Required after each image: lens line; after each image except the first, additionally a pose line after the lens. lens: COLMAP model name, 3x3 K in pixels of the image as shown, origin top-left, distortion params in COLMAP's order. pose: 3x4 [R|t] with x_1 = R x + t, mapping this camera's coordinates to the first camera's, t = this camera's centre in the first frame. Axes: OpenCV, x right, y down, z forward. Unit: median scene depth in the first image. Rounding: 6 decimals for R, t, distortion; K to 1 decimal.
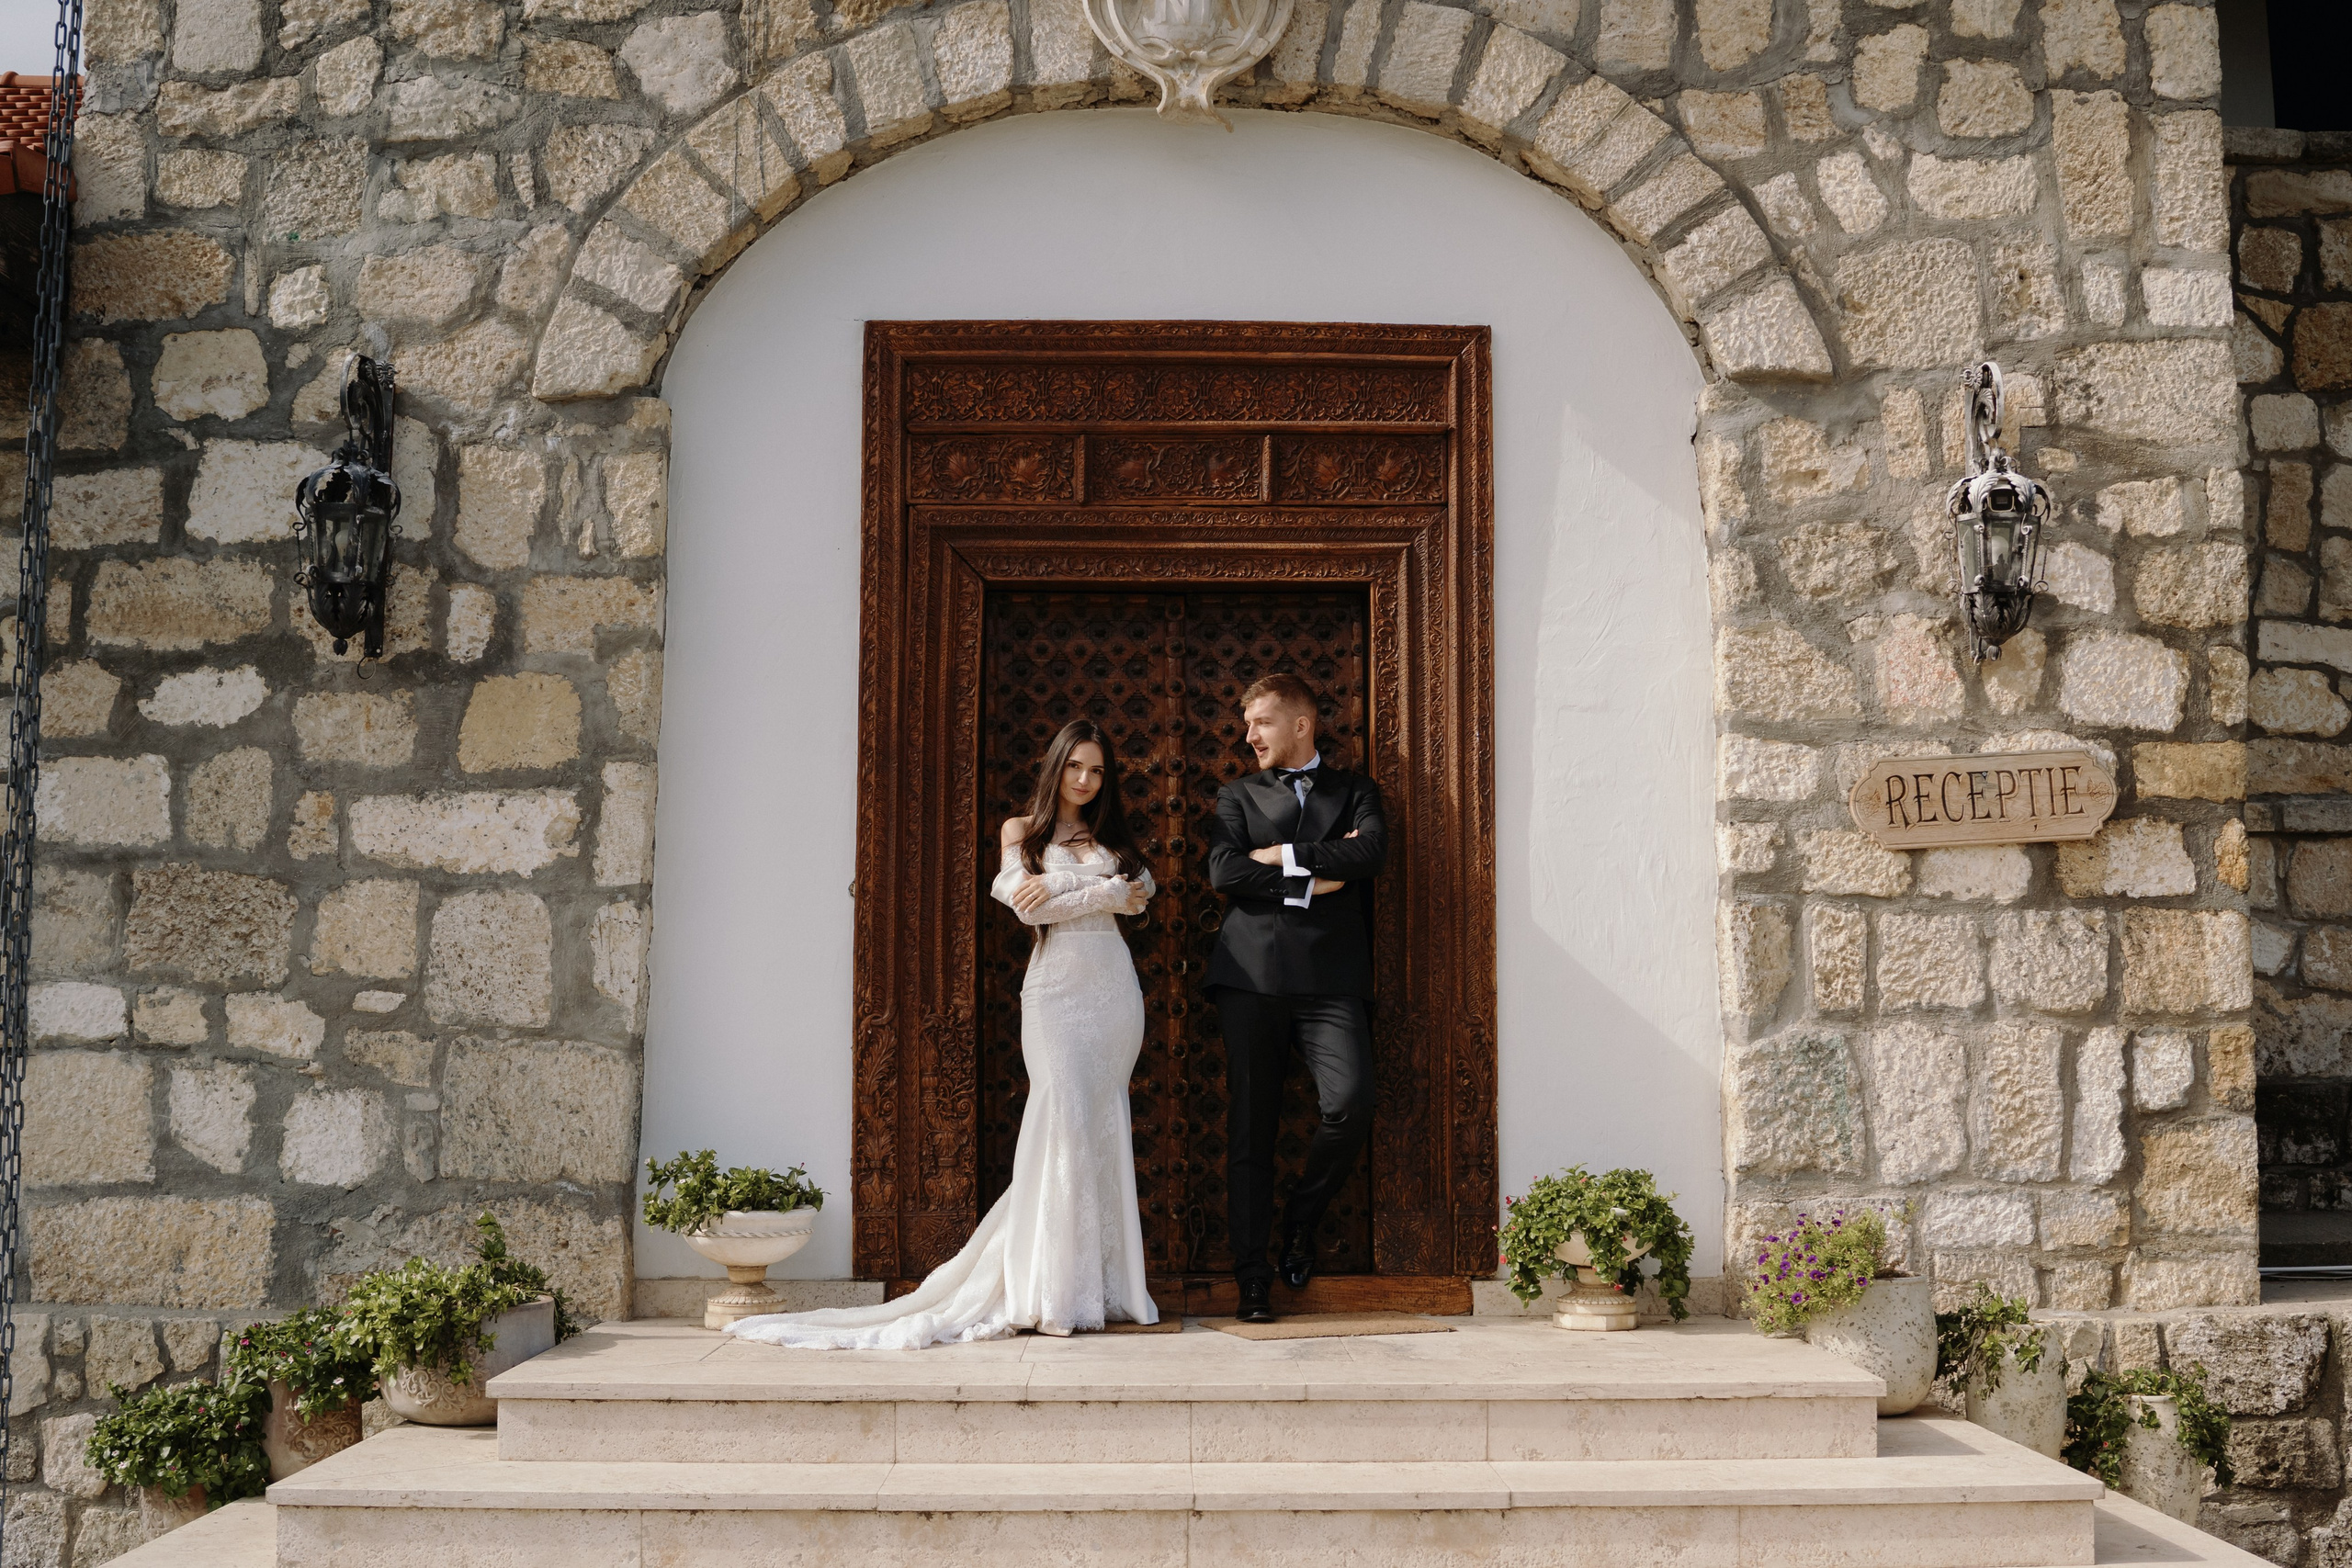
lens RADIAL K [[2786.2, 0, 1099.4], [0, 2786.2, 818.7], [0, 0, 1]] dist [-0.076380, -0.005049]
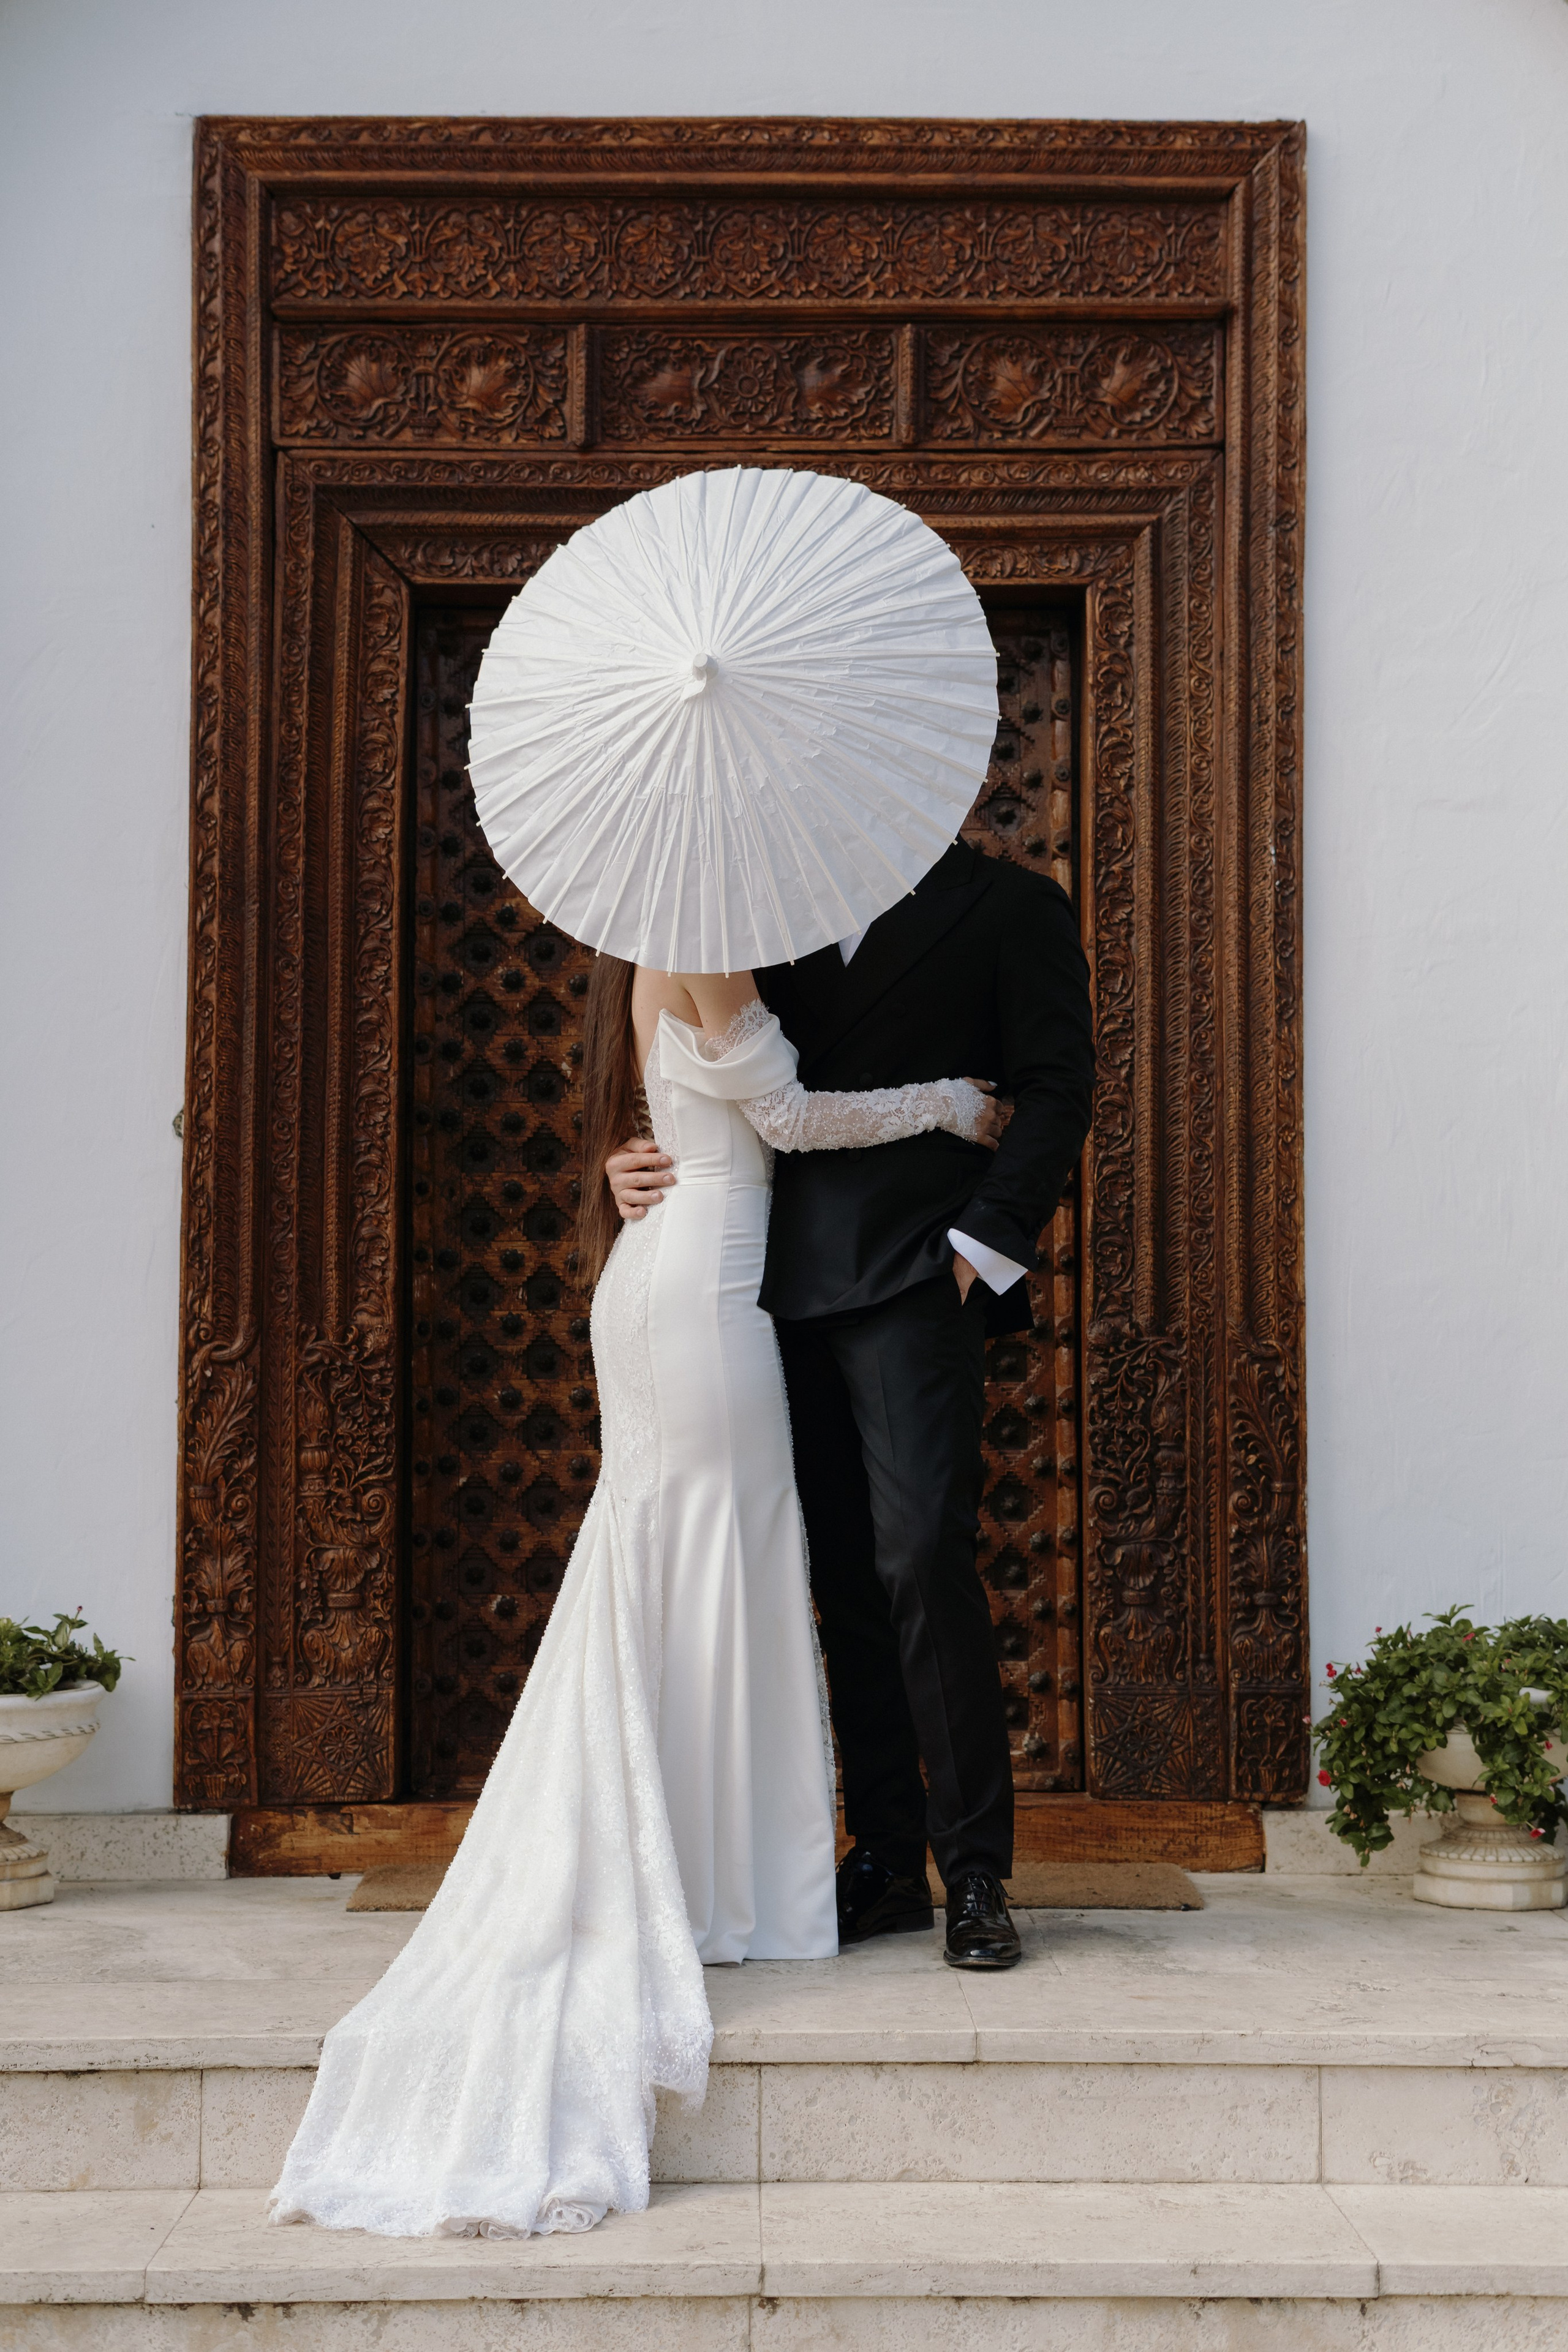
lens RADIAL K [[3360.6, 0, 774.1], [0, 3360.6, 1228.4], [0, 0, 1]] dist [0.169235, -0.036663]
pose [[0.999799, -0.000276, 0.020023, 0.019485], [-0.000314, 0.999566, 0.029453, 0.026331], [-0.020022, -0.029453, 0.999366, 0.303509]]
